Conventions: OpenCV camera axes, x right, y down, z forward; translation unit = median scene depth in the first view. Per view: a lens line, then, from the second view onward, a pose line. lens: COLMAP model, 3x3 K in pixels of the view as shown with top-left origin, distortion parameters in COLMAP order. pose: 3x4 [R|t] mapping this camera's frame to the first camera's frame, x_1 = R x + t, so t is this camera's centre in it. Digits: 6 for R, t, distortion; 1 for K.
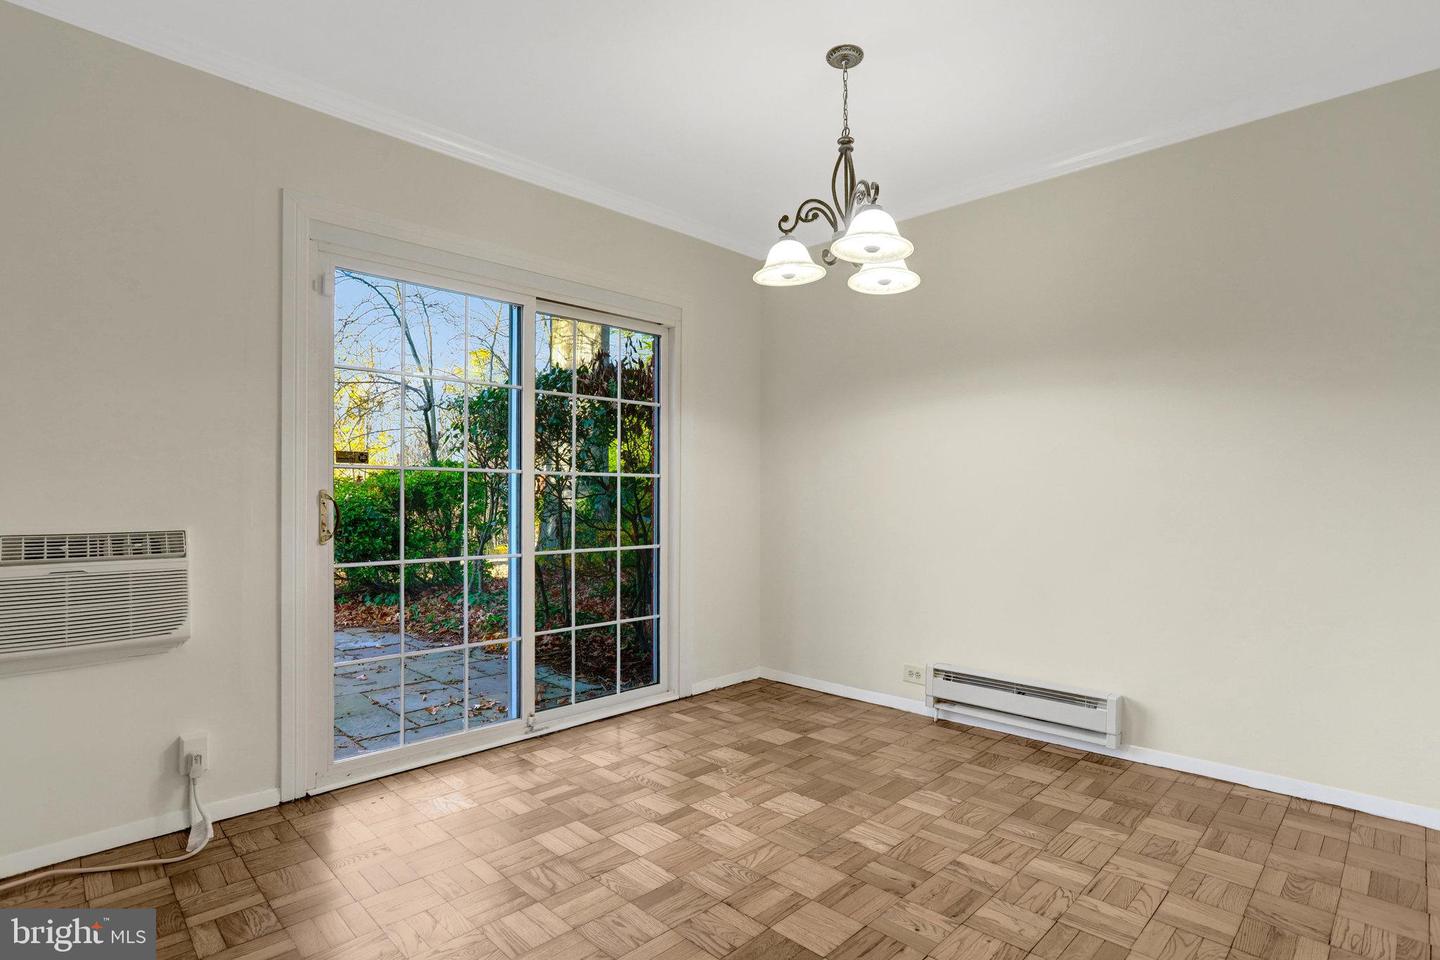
lens RADIAL K [[723.8, 0, 729.6], [0, 723.8, 498.3], [0, 0, 1]] dist [-0.076092, 0.033633]
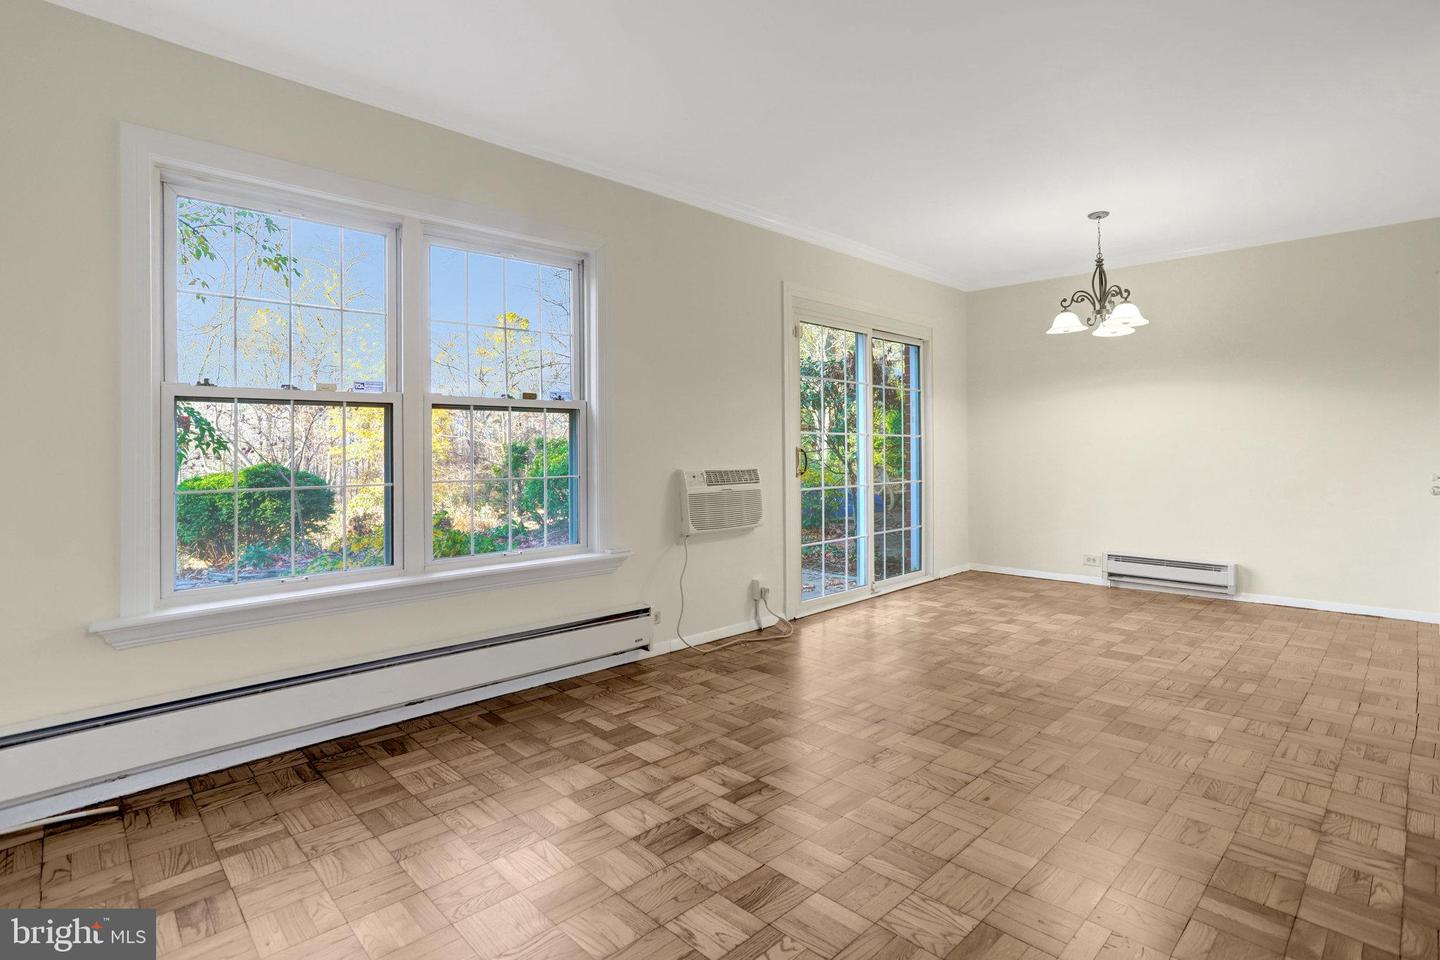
lens RADIAL K [[708.9, 0, 722.6], [0, 708.9, 445.8], [0, 0, 1]] dist [-0.053171, 0.028211]
pose [[0.999850, -0.007209, -0.015755, -0.606313], [0.007021, 0.999904, -0.011966, 0.004831], [0.015840, 0.011854, 0.999804, -0.645592]]
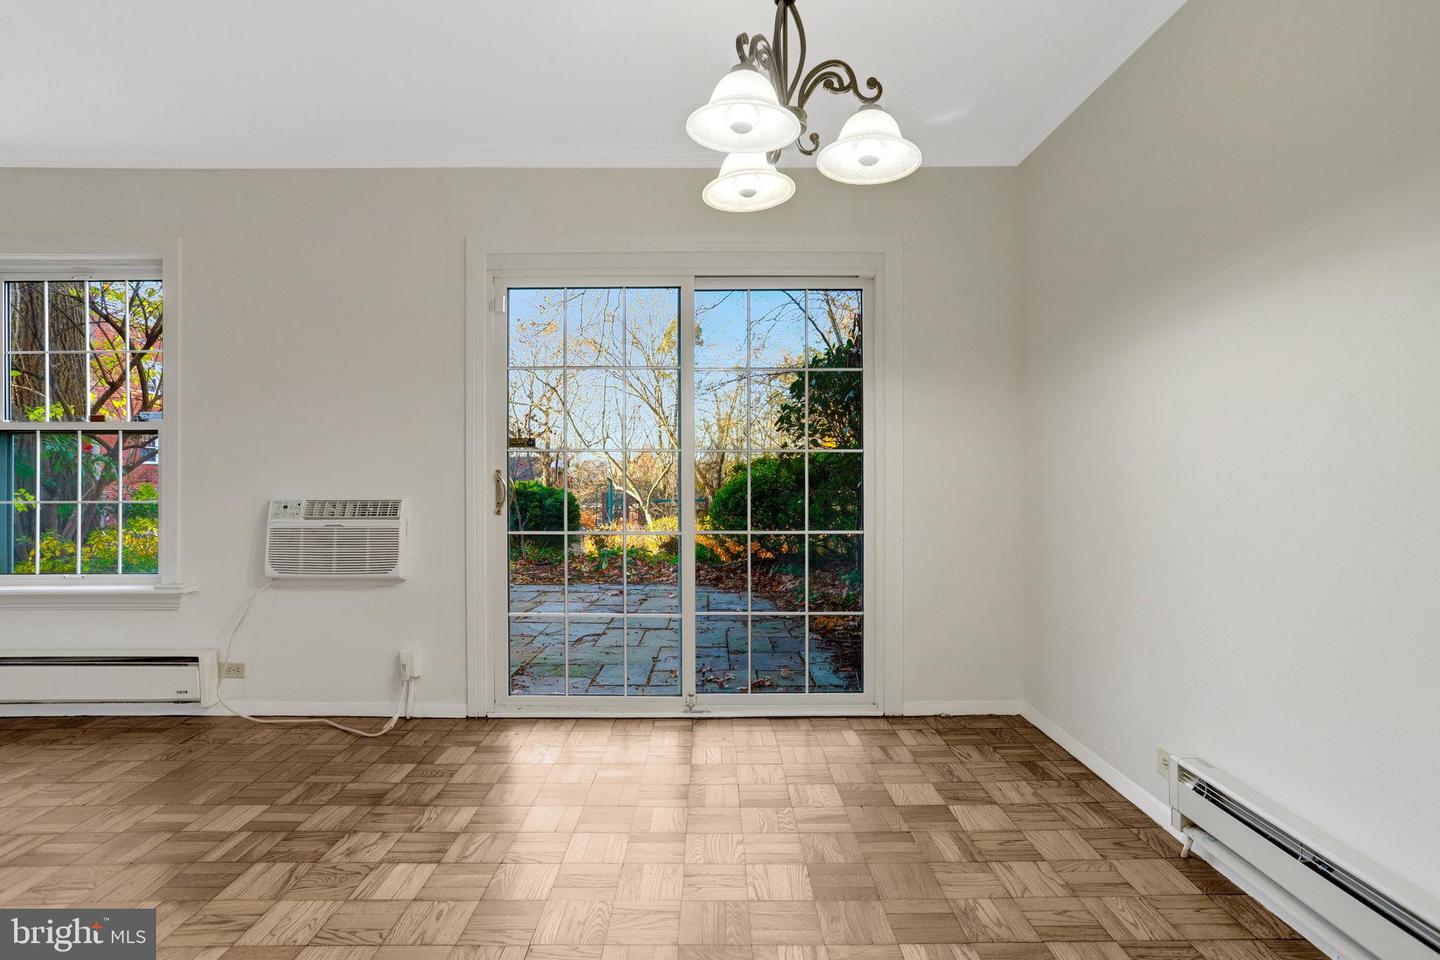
lens RADIAL K [[702.5, 0, 716.7], [0, 702.5, 467.7], [0, 0, 1]] dist [-0.047268, 0.030080]
pose [[0.708337, -0.002498, -0.705870, 0.452750], [-0.006996, 0.999920, -0.010558, -0.005139], [0.705840, 0.012417, 0.708262, 0.336562]]
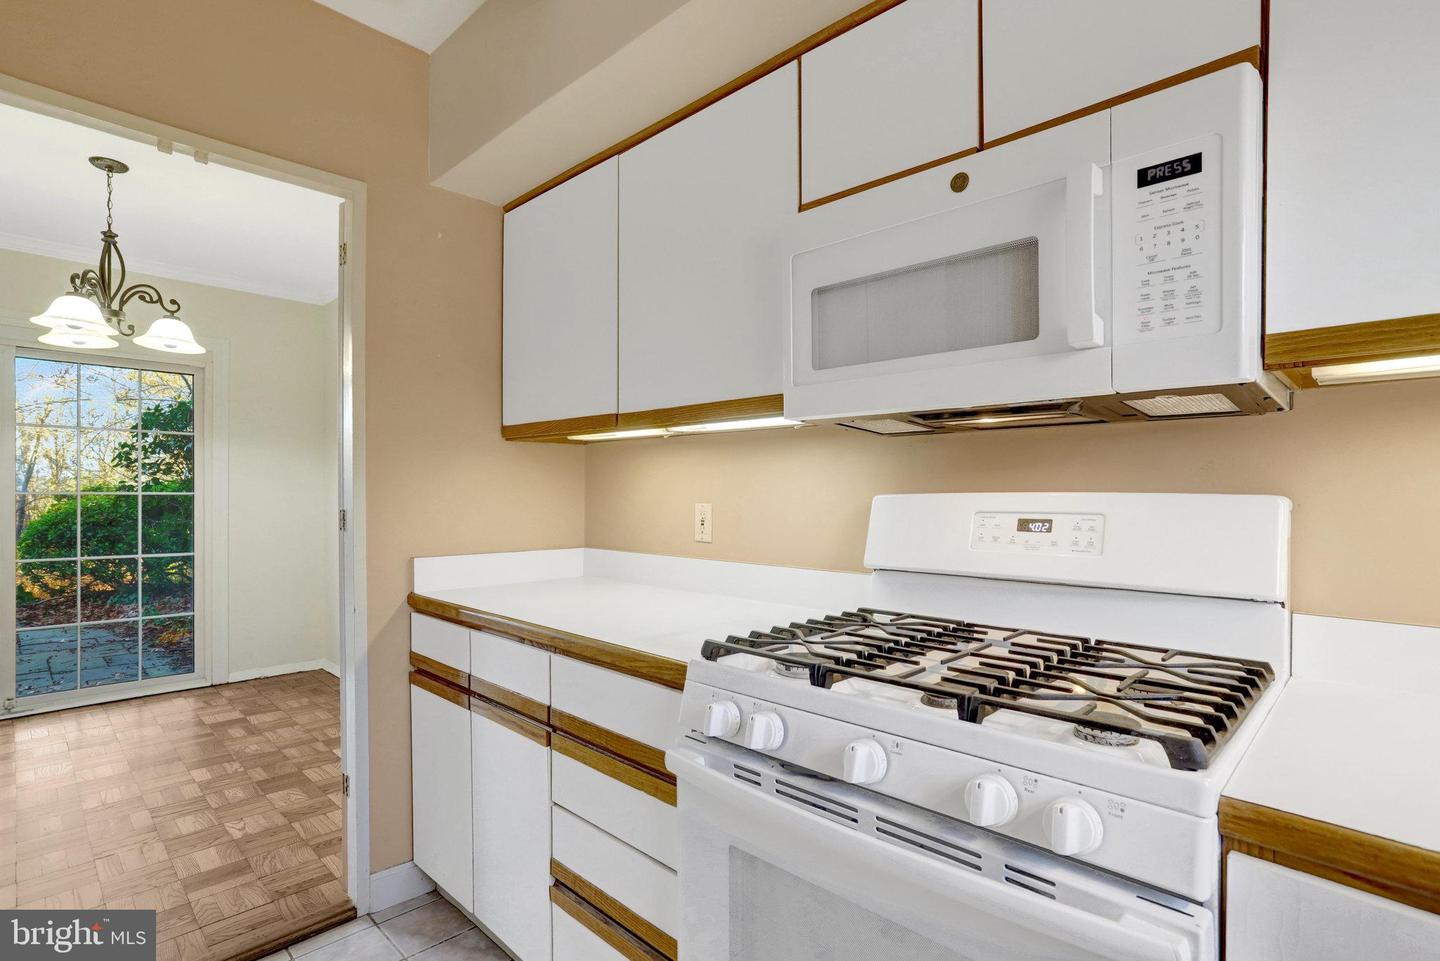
lens RADIAL K [[689.4, 0, 716.2], [0, 689.4, 496.9], [0, 0, 1]] dist [0.001723, 0.001676]
pose [[0.999930, 0.008785, 0.007961, 0.898656], [-0.008745, 0.999948, -0.005167, -0.035976], [-0.008006, 0.005097, 0.999955, -0.156706]]
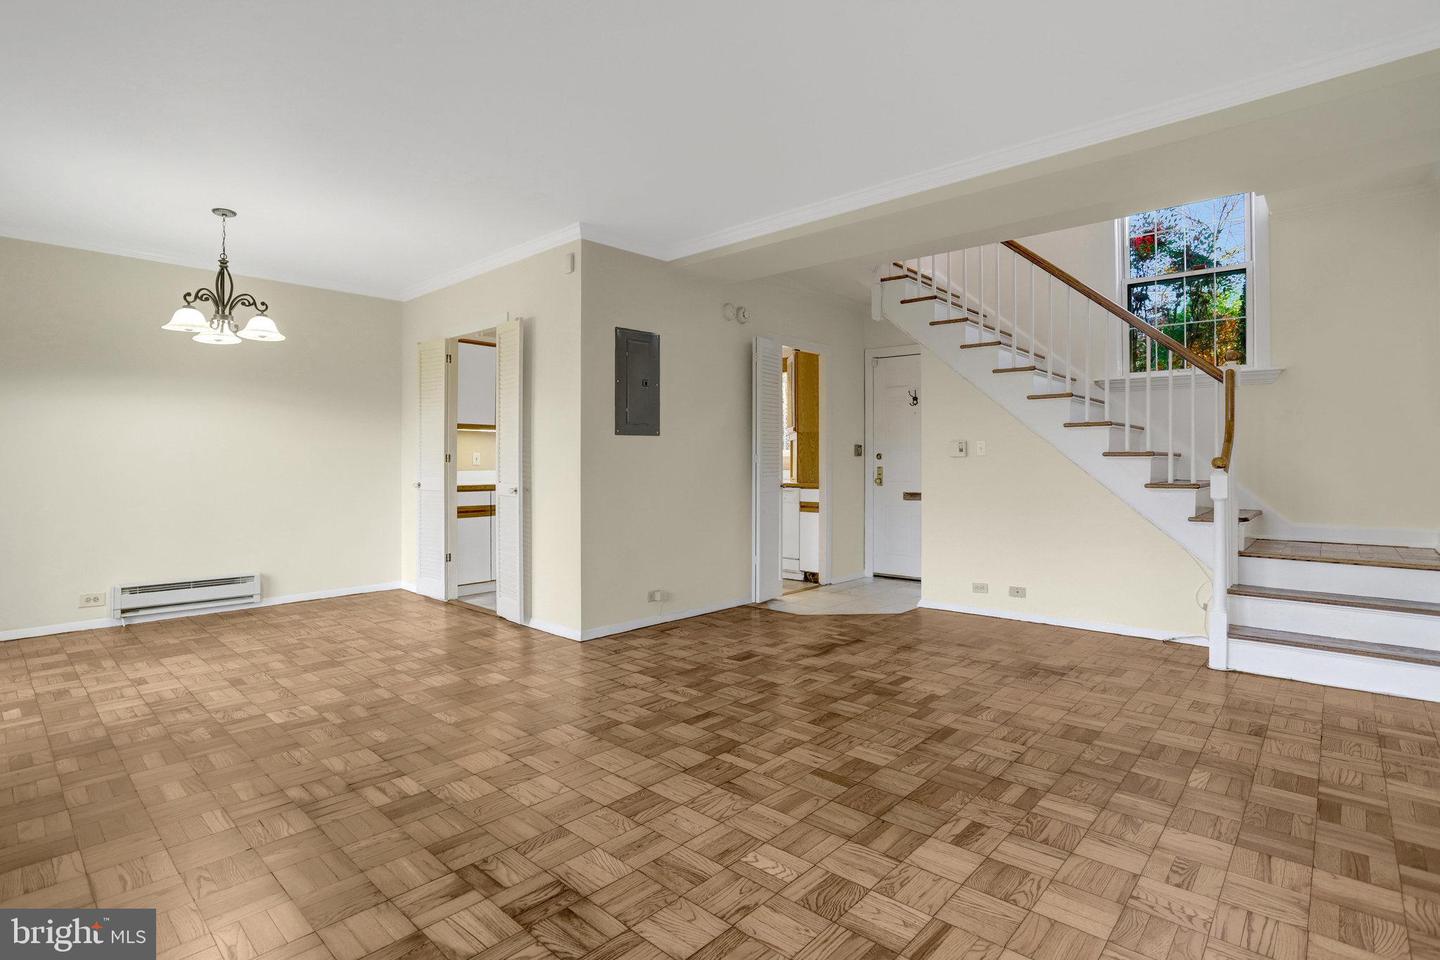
lens RADIAL K [[713.3, 0, 717.5], [0, 713.3, 465.0], [0, 0, 1]] dist [-0.072792, 0.033191]
pose [[-0.039815, -0.002493, 0.999204, -1.179423], [0.006647, 0.999974, 0.002760, 0.002097], [-0.999185, 0.006752, -0.039797, -0.106001]]
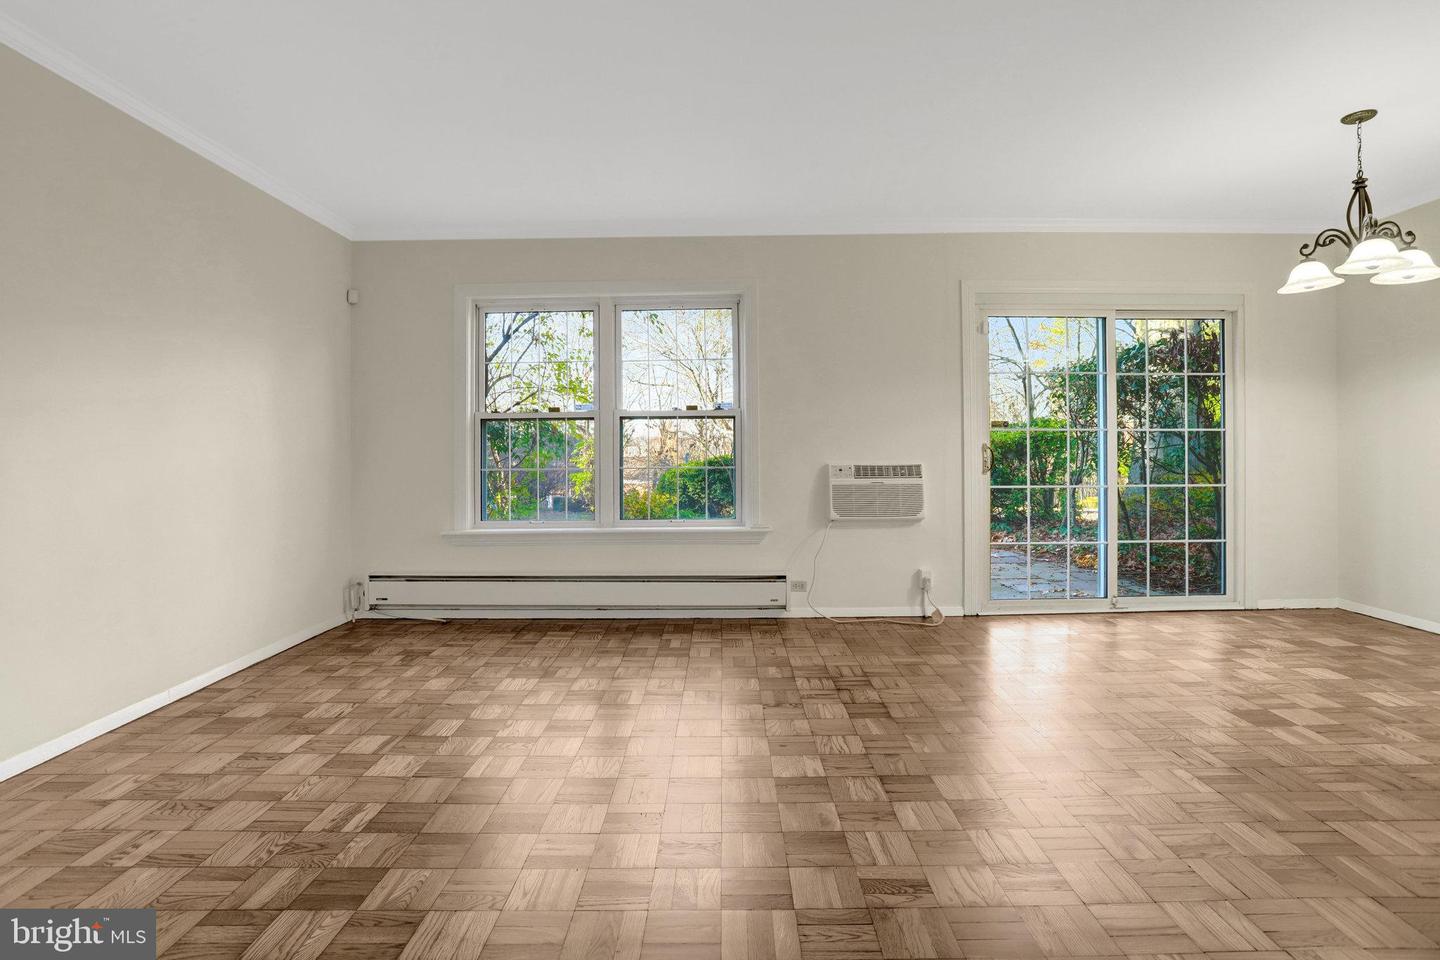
lens RADIAL K [[700.5, 0, 724.2], [0, 700.5, 443.6], [0, 0, 1]] dist [-0.052952, 0.020814]
pose [[0.701892, -0.008765, -0.712229, 0.170815], [0.002203, 0.999946, -0.010135, 0.004112], [0.712280, 0.005545, 0.701874, -0.564476]]
